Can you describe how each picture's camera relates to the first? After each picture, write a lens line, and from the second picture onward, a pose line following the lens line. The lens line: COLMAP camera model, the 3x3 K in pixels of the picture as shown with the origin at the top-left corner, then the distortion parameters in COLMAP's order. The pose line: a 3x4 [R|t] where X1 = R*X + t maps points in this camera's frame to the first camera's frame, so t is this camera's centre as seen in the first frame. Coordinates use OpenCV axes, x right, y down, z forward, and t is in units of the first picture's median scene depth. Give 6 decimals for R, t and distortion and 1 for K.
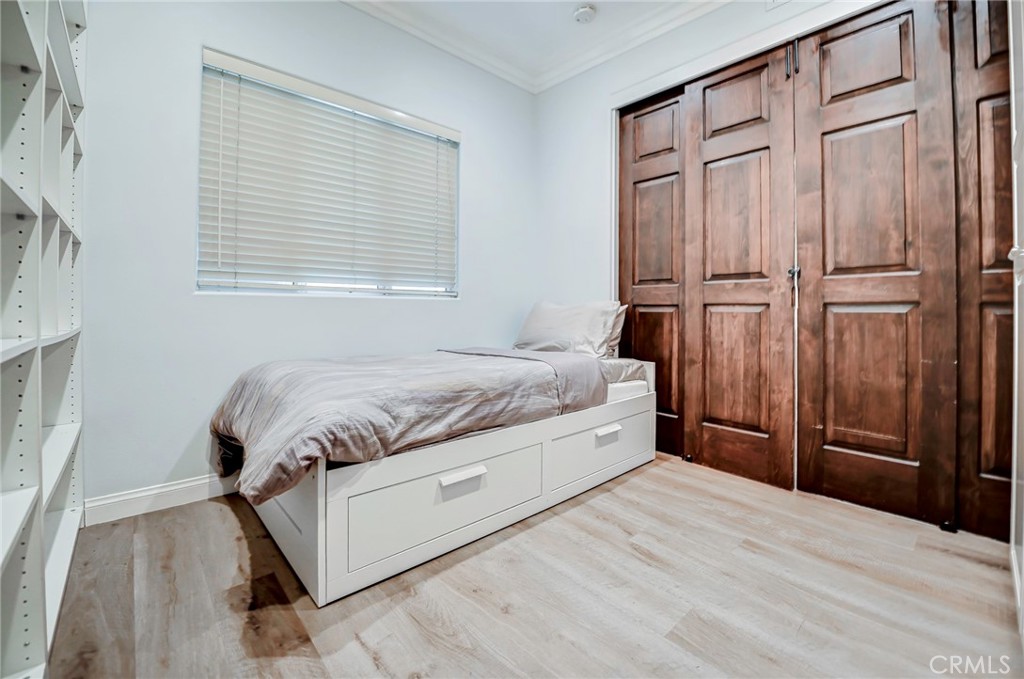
lens RADIAL K [[426.0, 0, 498.1], [0, 426.0, 308.0], [0, 0, 1]] dist [-0.027086, -0.000090]
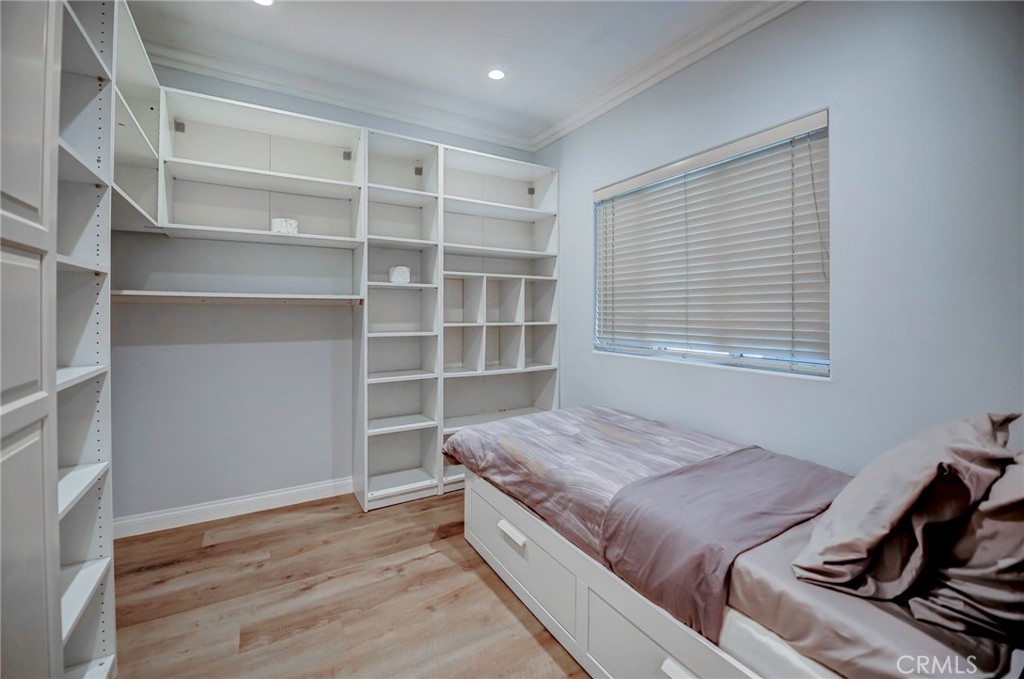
lens RADIAL K [[426.0, 0, 514.5], [0, 426.0, 306.3], [0, 0, 1]] dist [-0.027086, -0.000090]
pose [[-0.180605, -0.016841, -0.983411, 1.018865], [0.002935, 0.999840, -0.017662, -0.203039], [0.983551, -0.006076, -0.180527, 1.140154]]
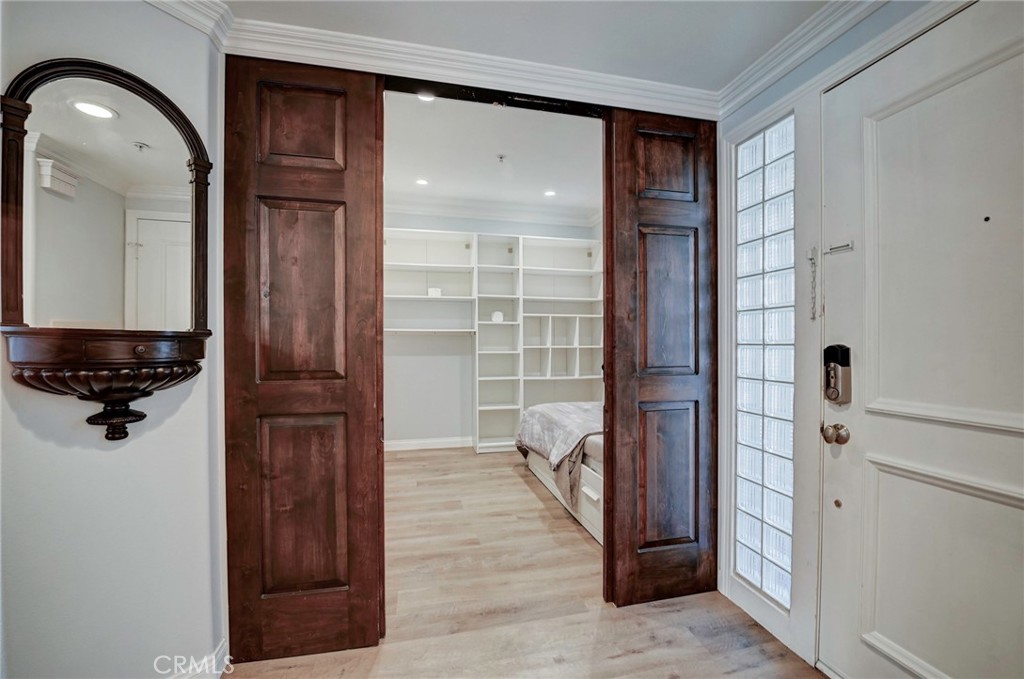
lens RADIAL K [[426.0, 0, 515.5], [0, 426.0, 344.6], [0, 0, 1]] dist [-0.027086, -0.000090]
pose [[-0.471779, 0.000440, -0.881717, 1.857255], [0.003684, 0.999992, -0.001472, -0.171374], [0.881709, -0.003943, -0.471777, 1.811931]]
